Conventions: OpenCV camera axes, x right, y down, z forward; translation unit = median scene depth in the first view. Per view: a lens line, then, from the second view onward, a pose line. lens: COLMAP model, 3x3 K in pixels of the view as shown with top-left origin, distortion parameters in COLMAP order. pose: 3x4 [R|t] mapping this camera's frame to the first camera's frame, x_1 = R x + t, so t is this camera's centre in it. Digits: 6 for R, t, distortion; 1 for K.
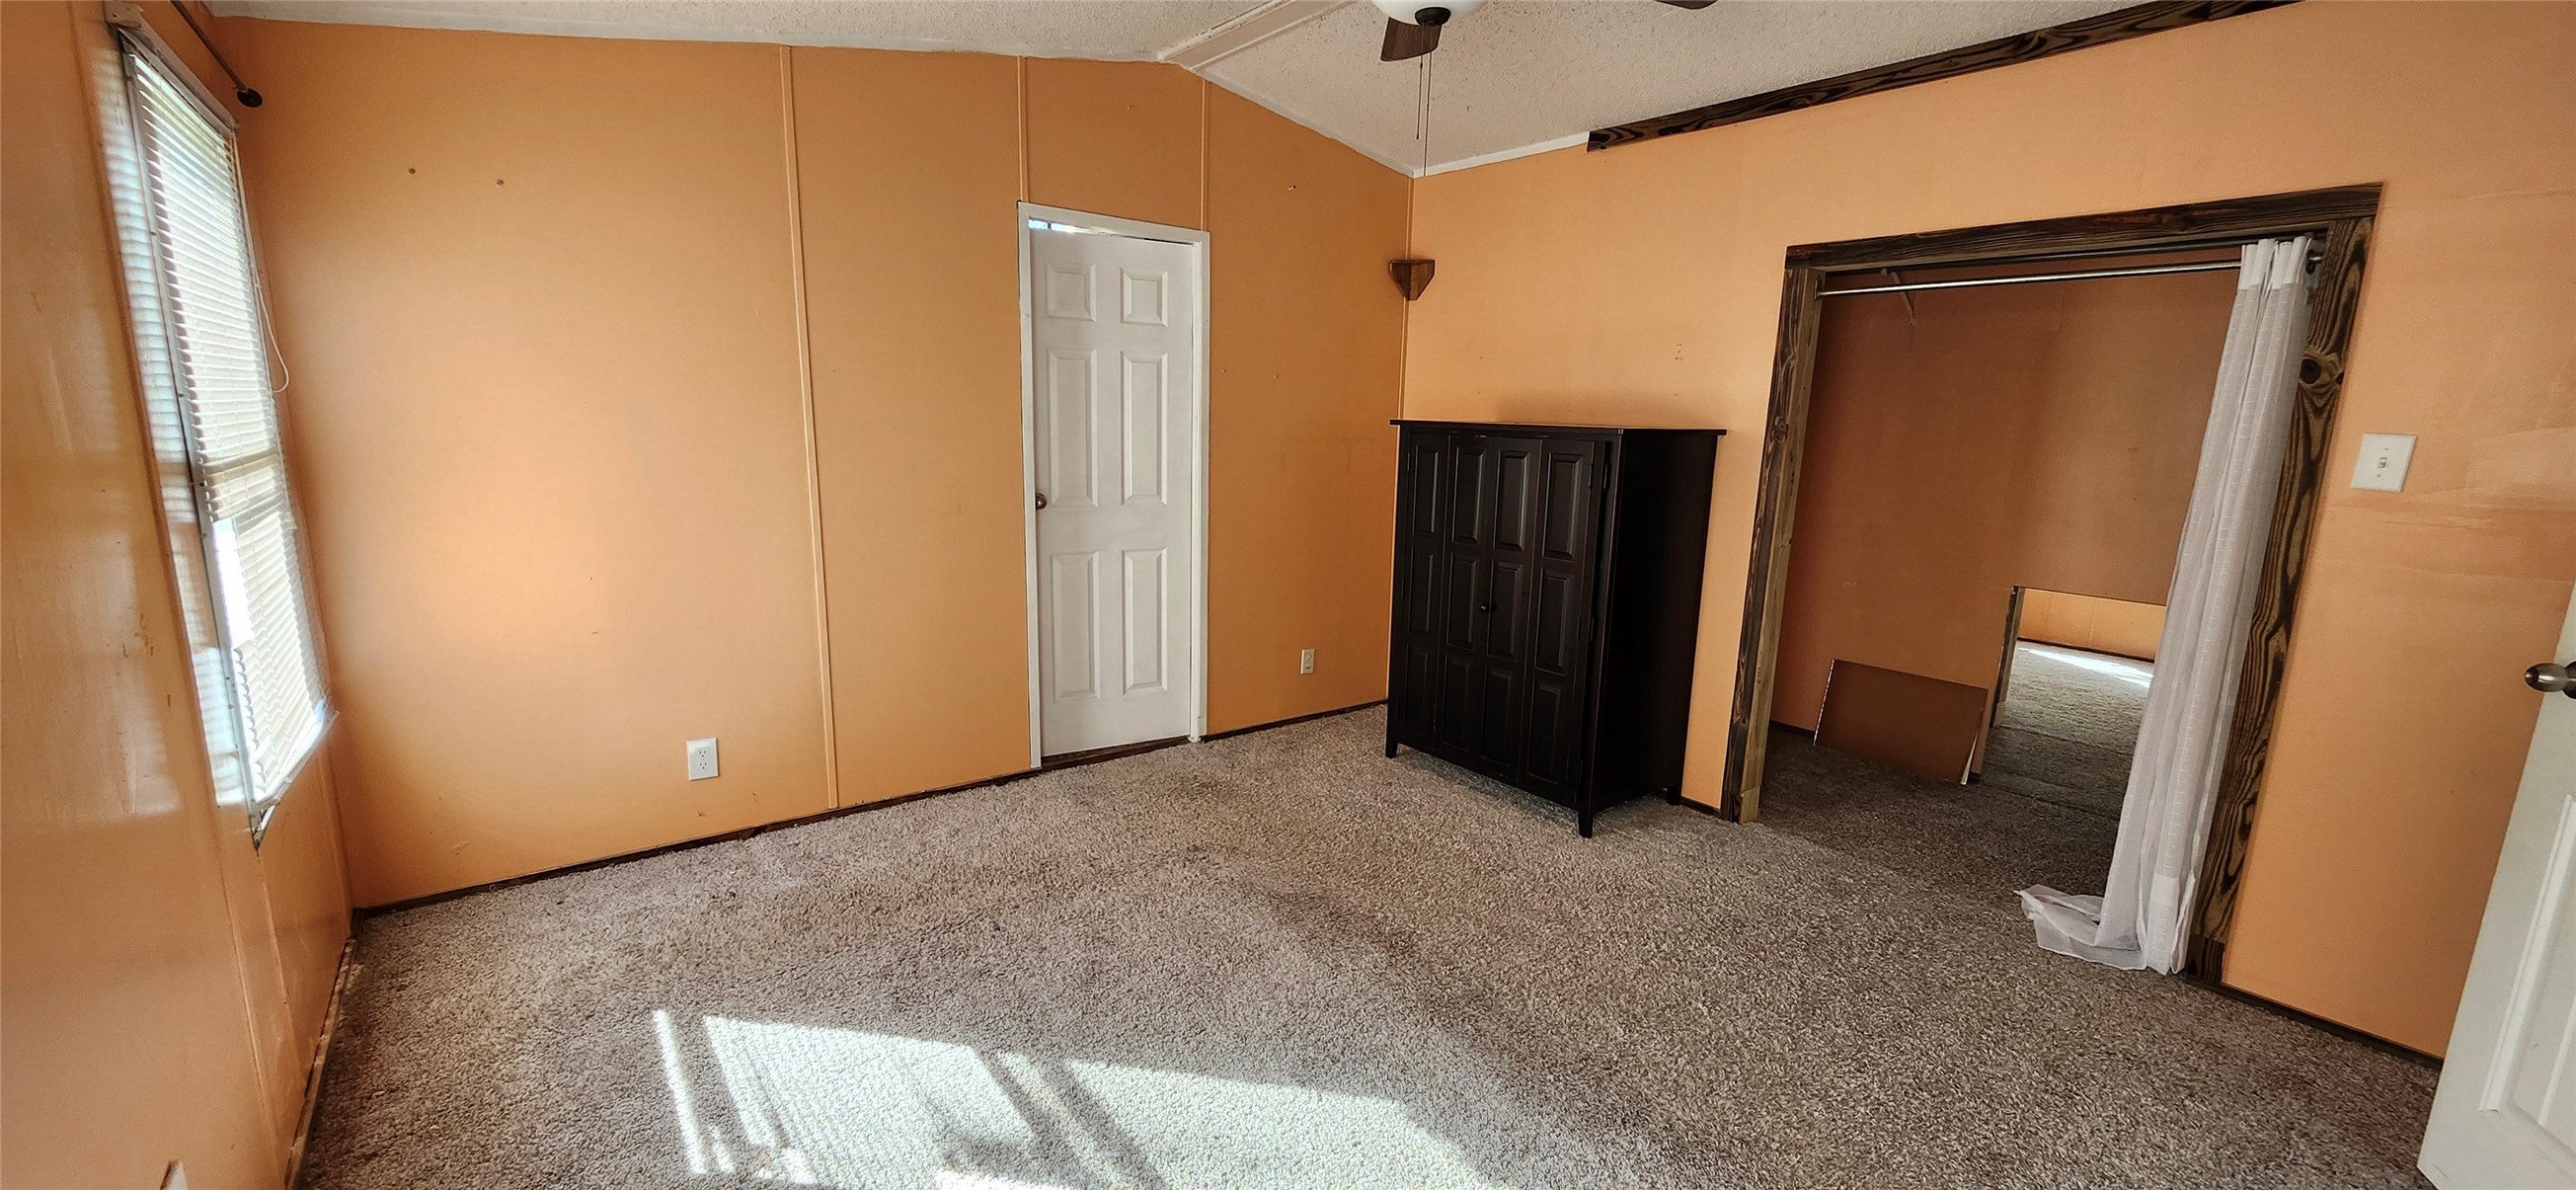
lens RADIAL K [[1014.3, 0, 1293.1], [0, 1014.3, 600.3], [0, 0, 1]] dist [0.002440, 0.000044]
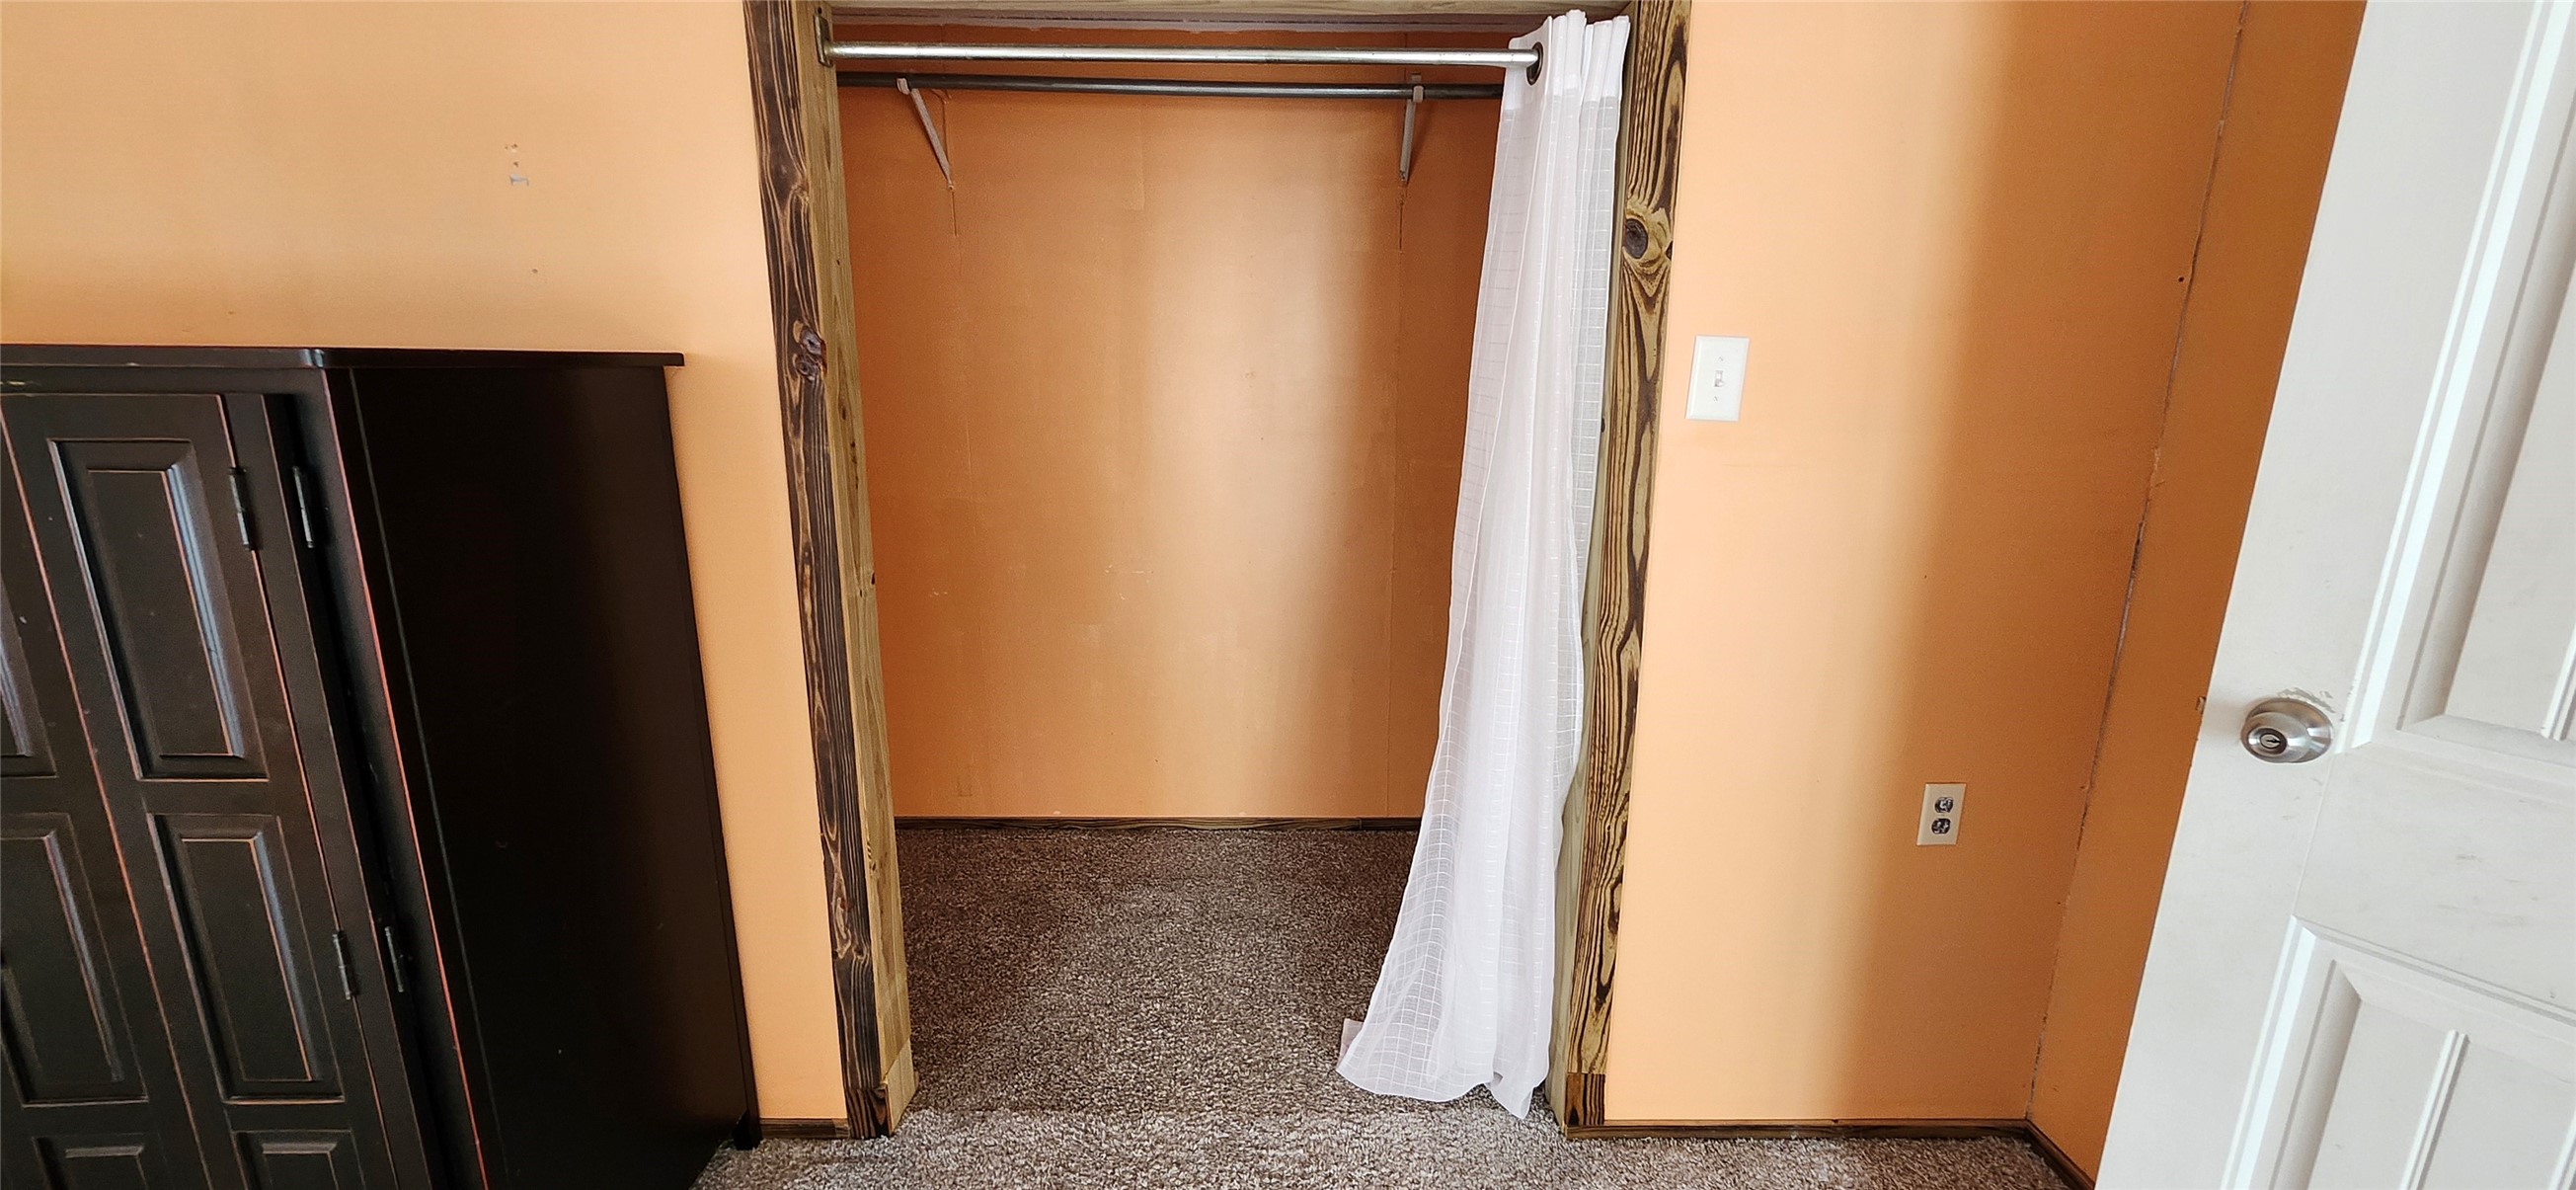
lens RADIAL K [[1014.3, 0, 1297.2], [0, 1014.3, 597.3], [0, 0, 1]] dist [0.002440, 0.000044]
pose [[0.599423, -0.198699, 0.775378, 0.251099], [0.155273, 0.979163, 0.130884, -0.090497], [-0.785228, 0.041940, 0.617785, 0.585175]]
